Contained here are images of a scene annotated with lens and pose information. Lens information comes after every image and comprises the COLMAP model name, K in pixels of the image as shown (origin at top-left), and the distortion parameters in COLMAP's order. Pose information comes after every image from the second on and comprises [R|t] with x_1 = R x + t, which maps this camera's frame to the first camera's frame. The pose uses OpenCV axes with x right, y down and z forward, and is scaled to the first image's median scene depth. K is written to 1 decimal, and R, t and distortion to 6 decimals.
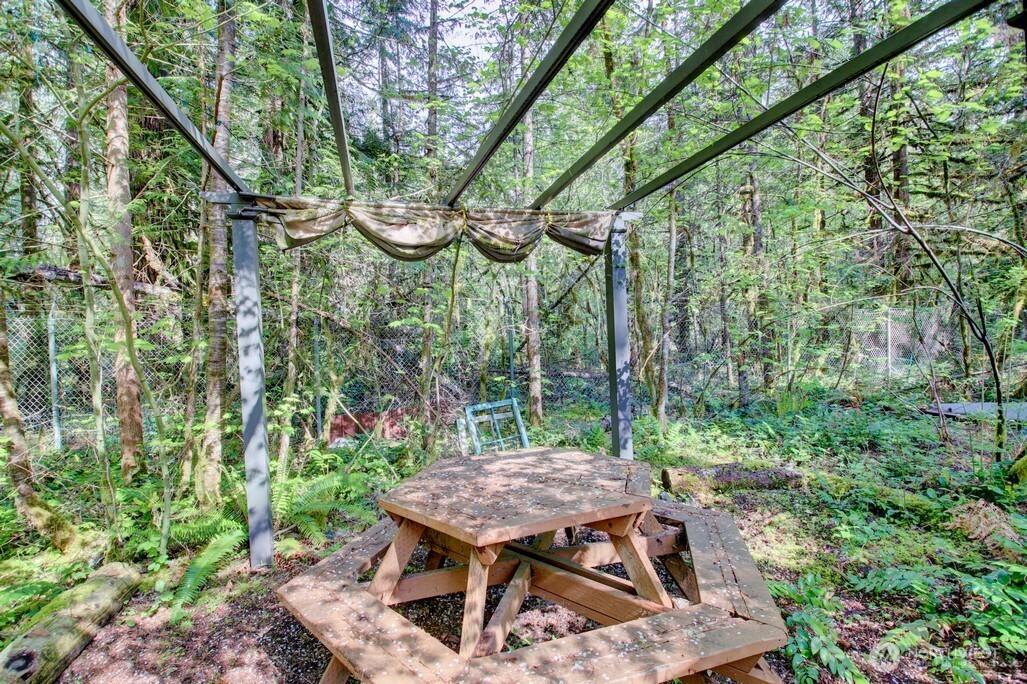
lens RADIAL K [[479.9, 0, 504.9], [0, 479.9, 347.2], [0, 0, 1]] dist [0.000127, -0.015677]
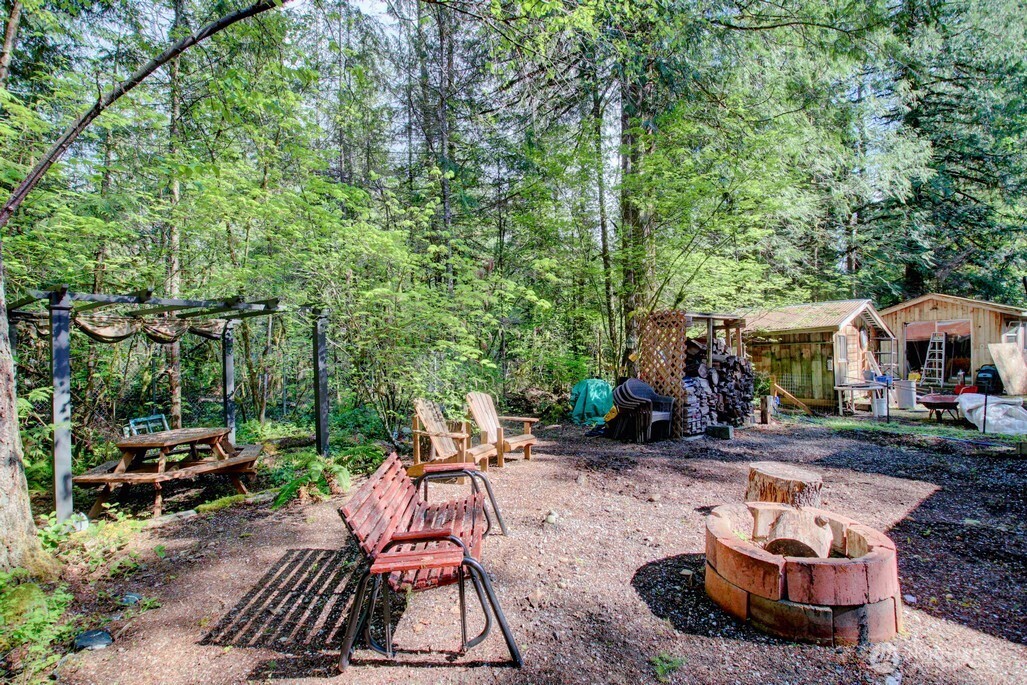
lens RADIAL K [[470.0, 0, 511.0], [0, 470.0, 351.3], [0, 0, 1]] dist [0.000483, -0.022866]
pose [[0.765939, 0.023428, 0.642486, -0.110259], [0.003608, 0.999163, -0.040737, -0.044093], [-0.642903, 0.033520, 0.765214, -1.113943]]
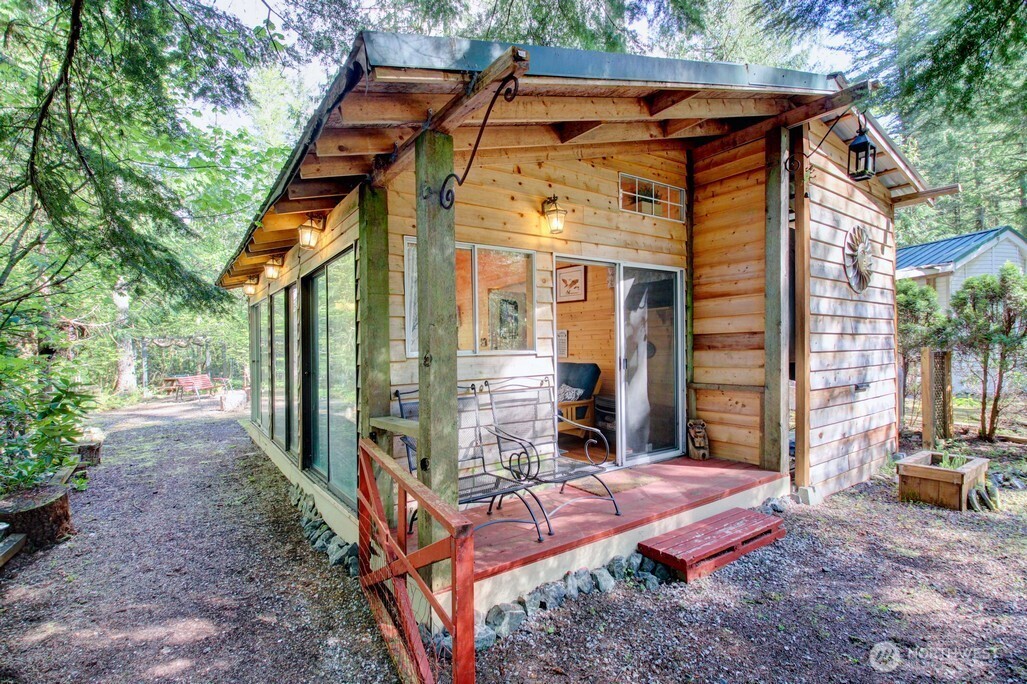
lens RADIAL K [[479.9, 0, 504.9], [0, 479.9, 347.2], [0, 0, 1]] dist [0.000127, -0.015677]
pose [[0.861007, 0.017790, 0.508282, 0.315362], [0.000153, 0.999379, -0.035238, 0.009768], [-0.508593, 0.030418, 0.860470, -4.489737]]
